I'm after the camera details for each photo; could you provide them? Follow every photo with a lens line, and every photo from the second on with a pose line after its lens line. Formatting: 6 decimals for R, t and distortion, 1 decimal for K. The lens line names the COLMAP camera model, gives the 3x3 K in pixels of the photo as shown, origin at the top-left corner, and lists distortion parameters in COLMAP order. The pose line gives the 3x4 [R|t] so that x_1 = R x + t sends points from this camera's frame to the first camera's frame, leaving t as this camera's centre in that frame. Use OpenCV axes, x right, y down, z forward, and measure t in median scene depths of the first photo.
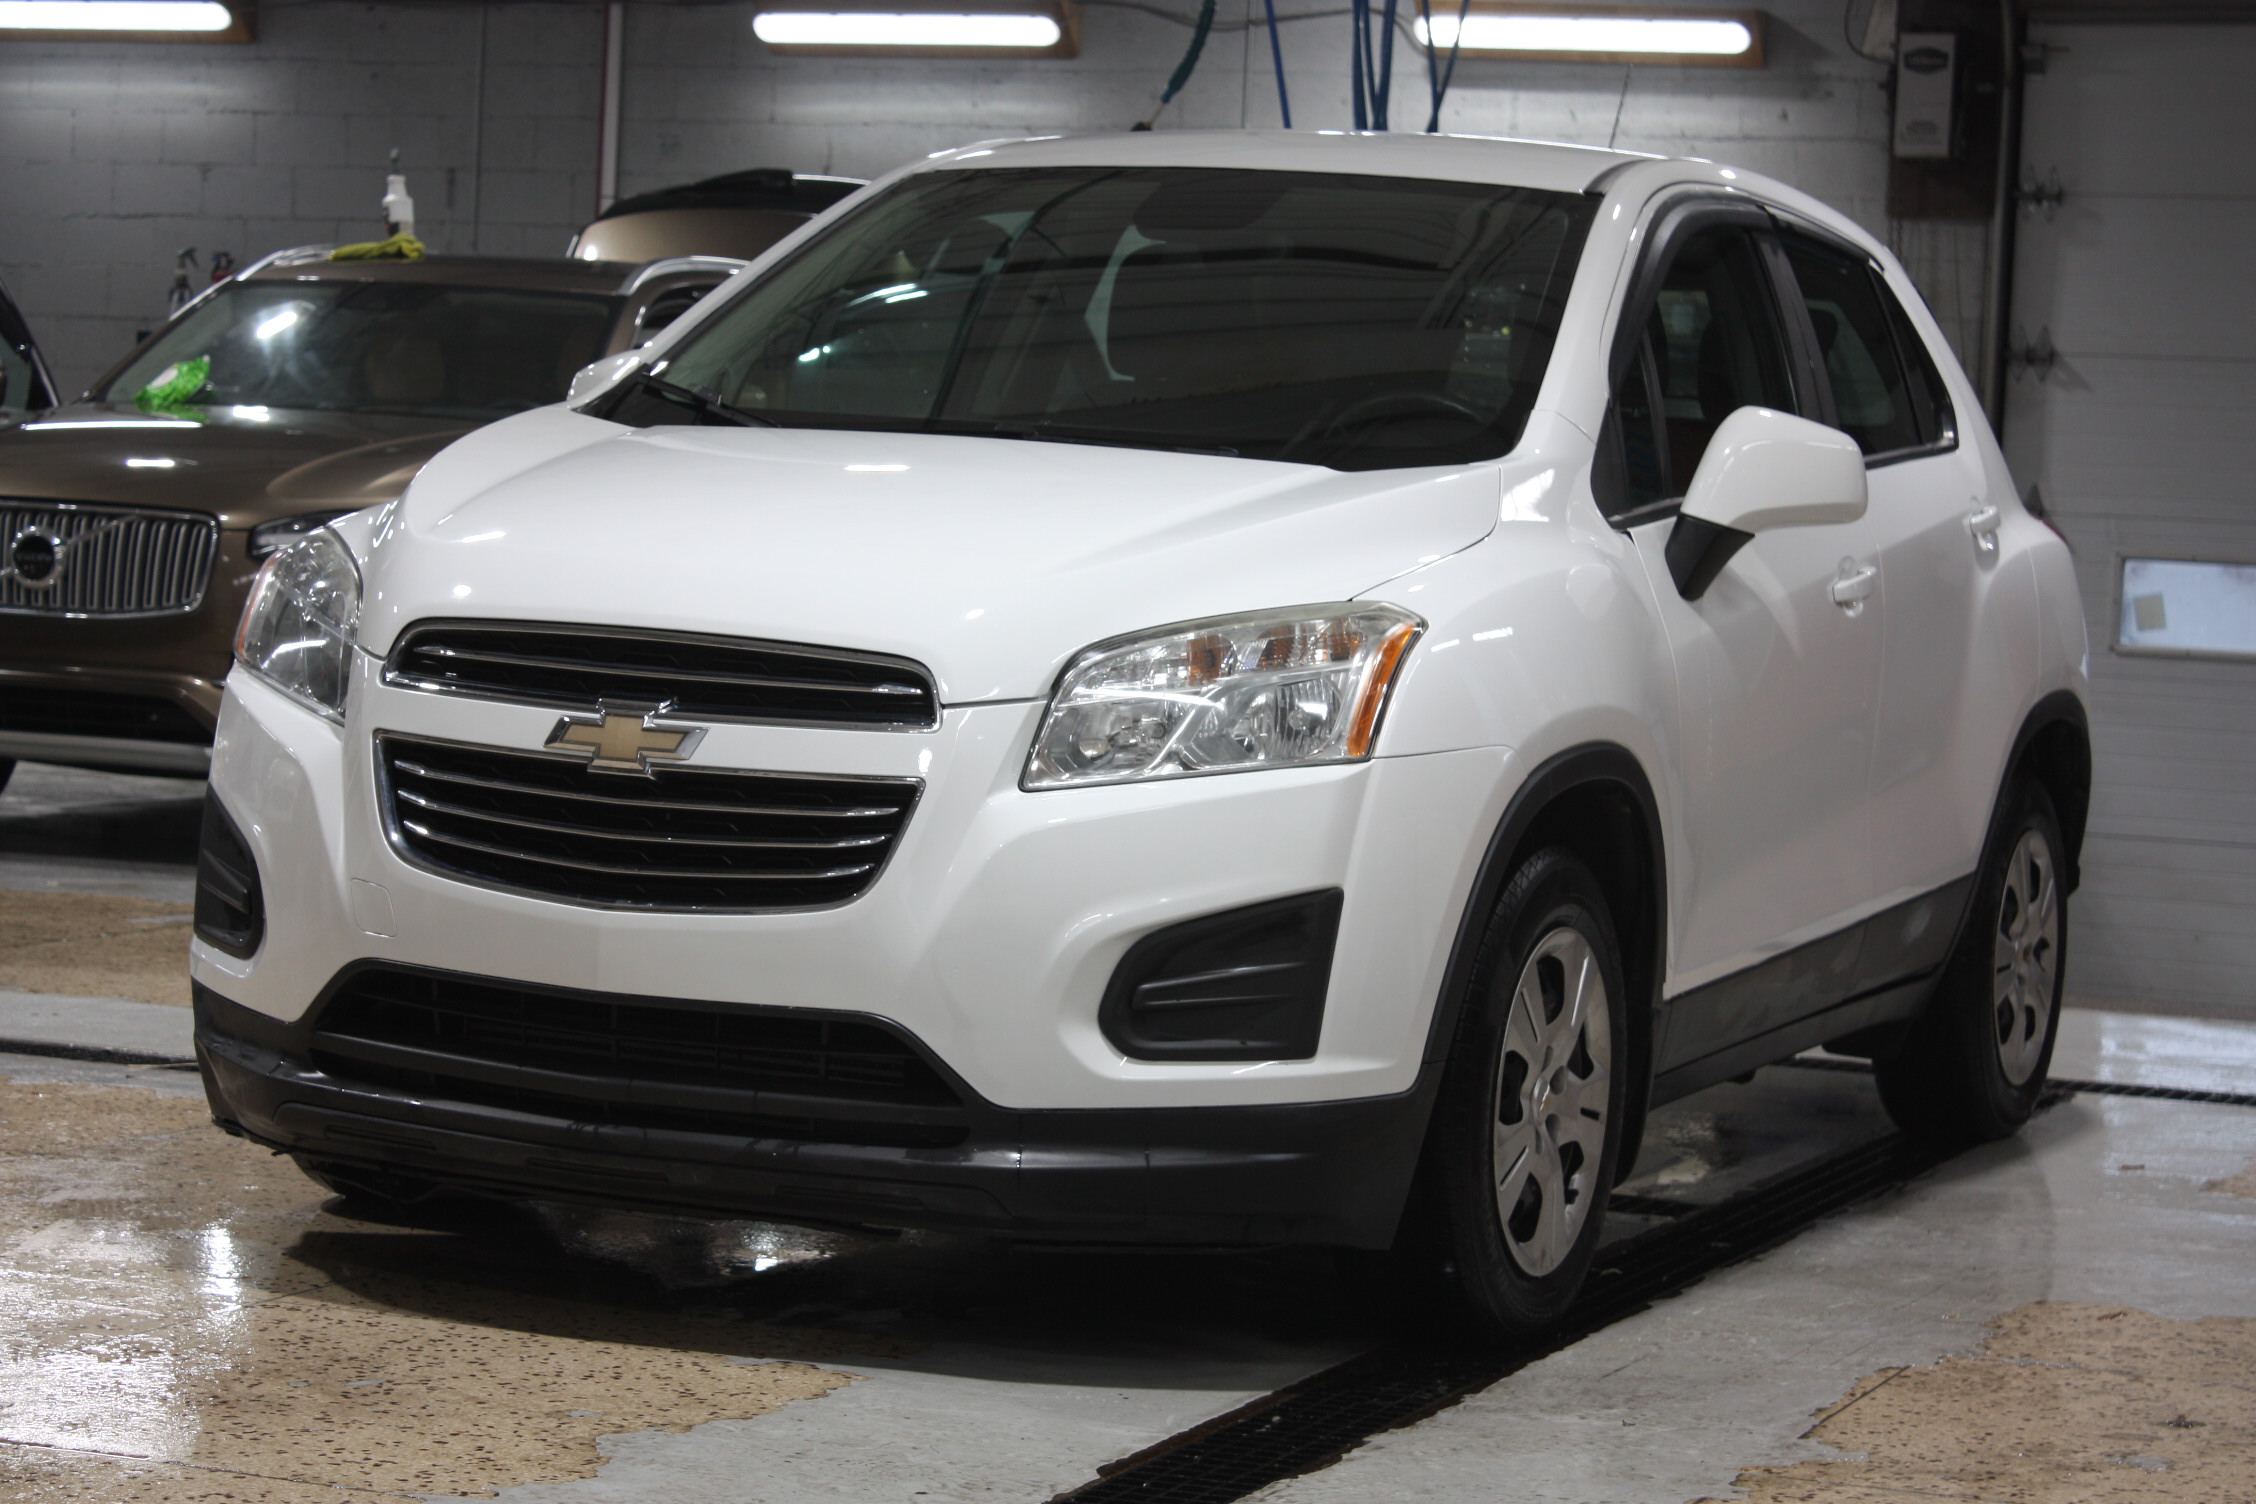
lens RADIAL K [[5173.2, 0, 1128.4], [0, 5173.2, 746.5], [0, 0, 1]] dist [0.080831, 0.000000]
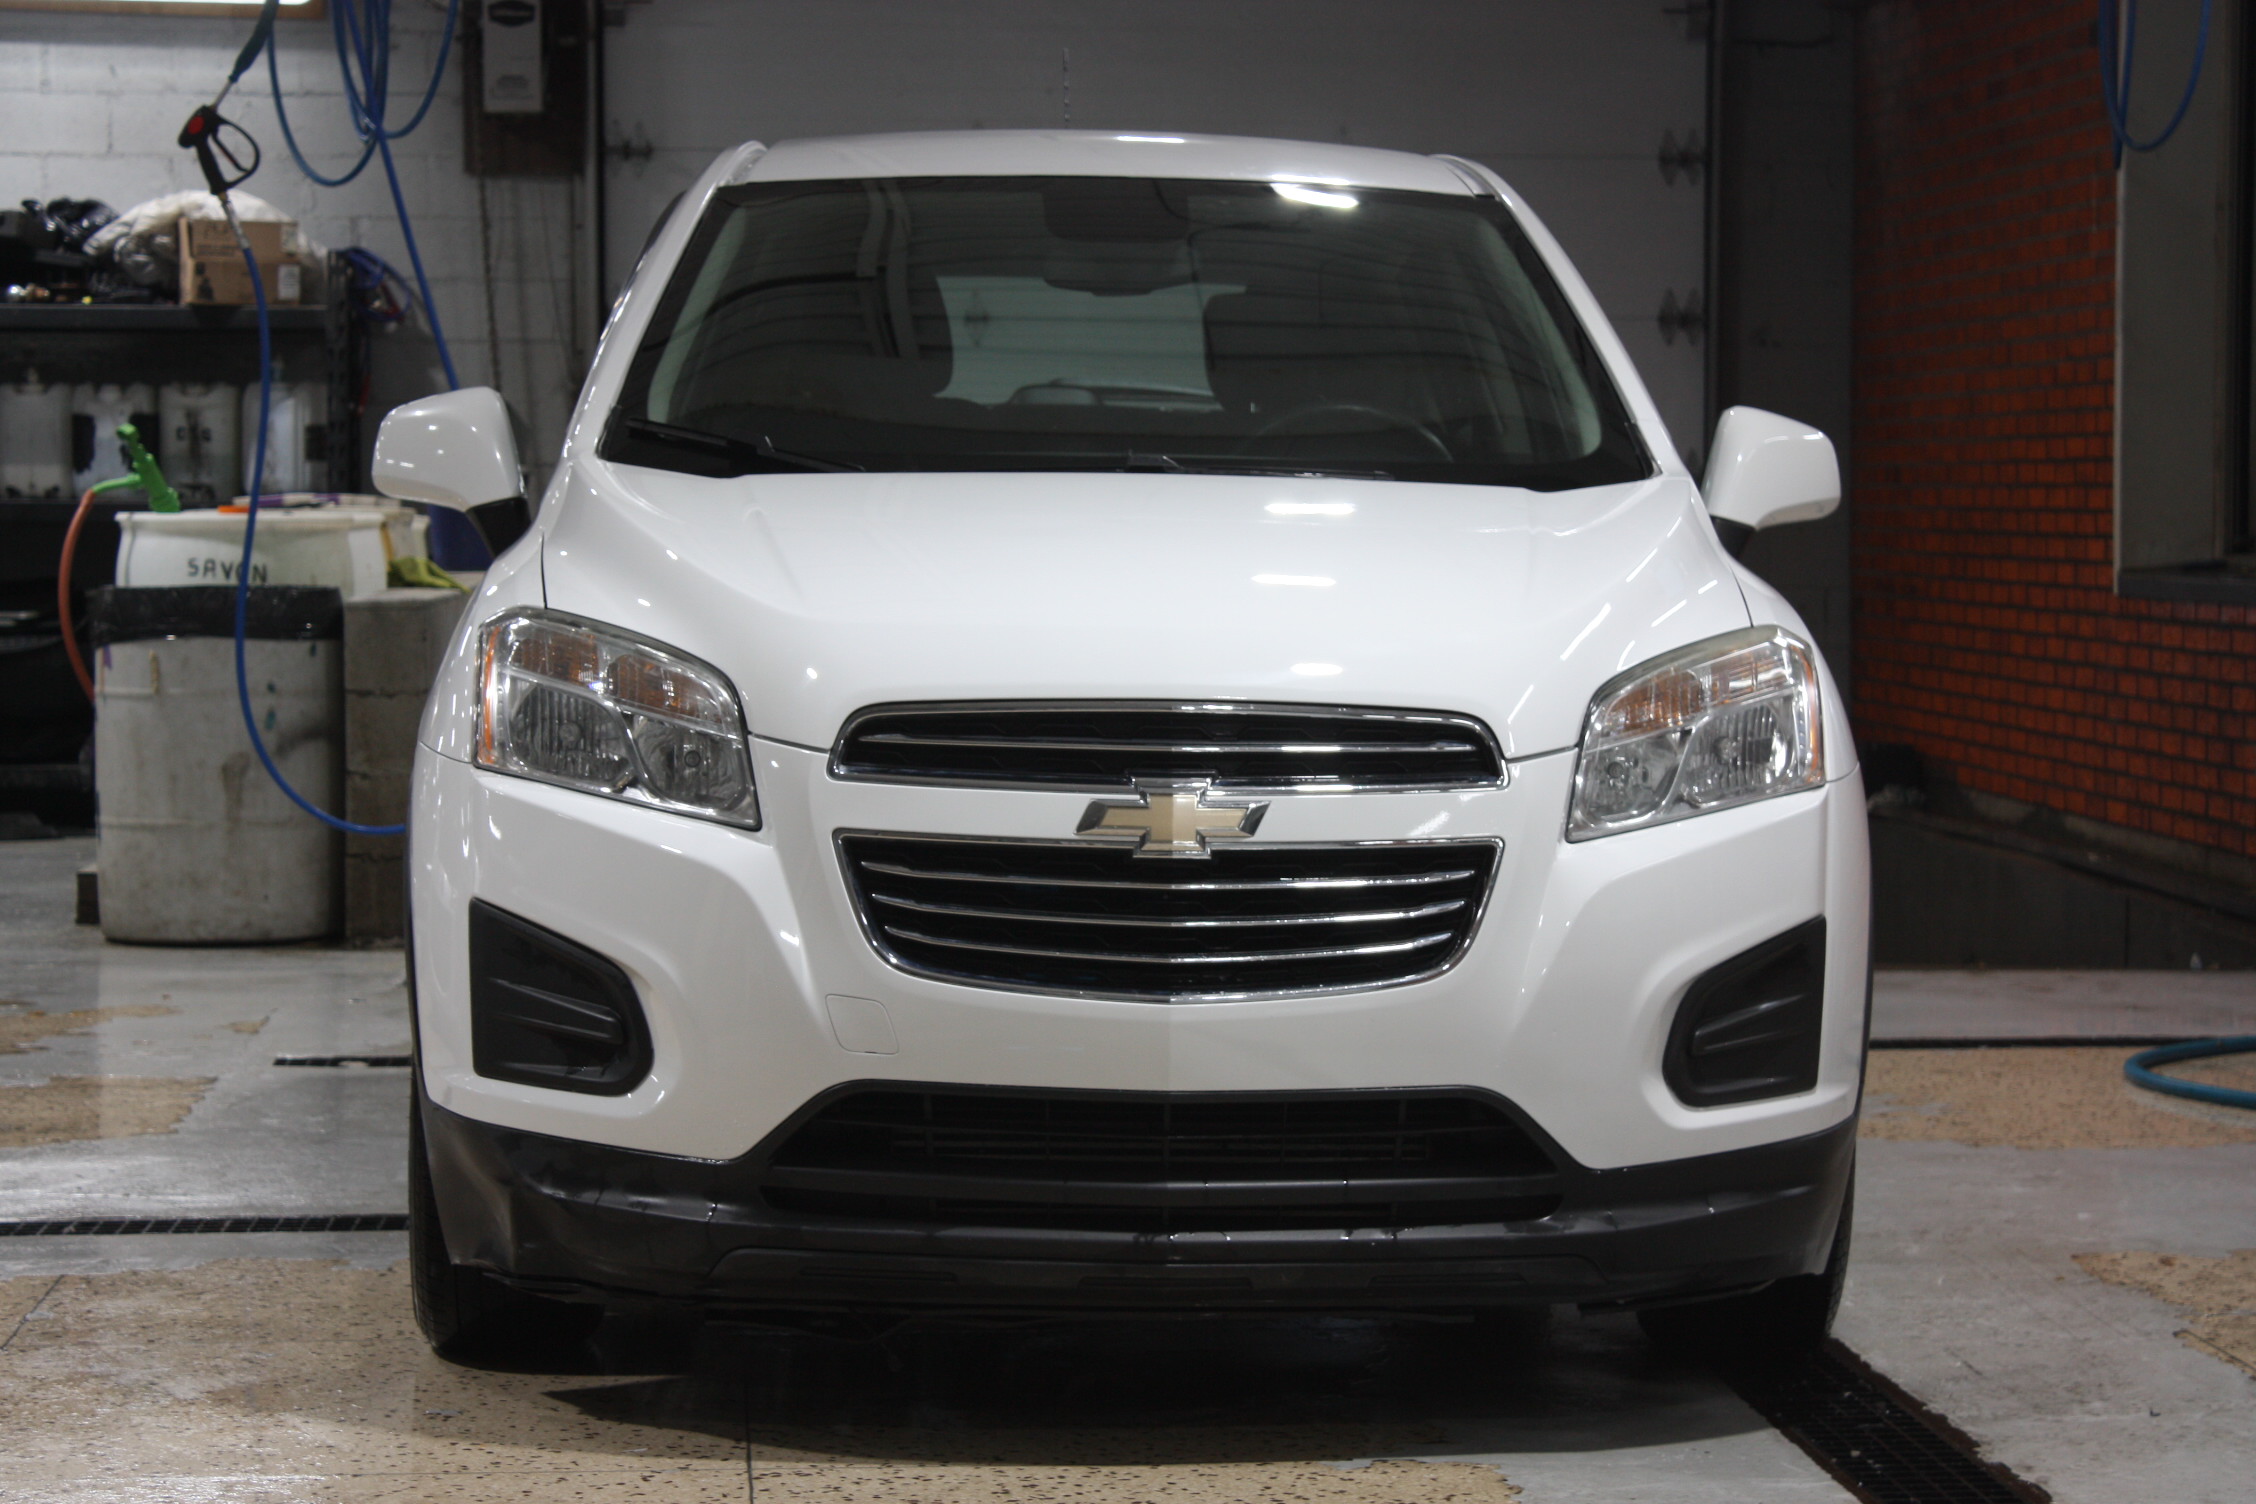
lens RADIAL K [[5377.1, 0, 1128.0], [0, 5377.1, 758.5], [0, 0, 1]] dist [0.065947, 0.000000]
pose [[0.887483, -0.069234, 0.455611, -0.530451], [0.062558, 0.997598, 0.029738, -0.040647], [-0.456575, 0.002110, 0.889682, 0.136234]]
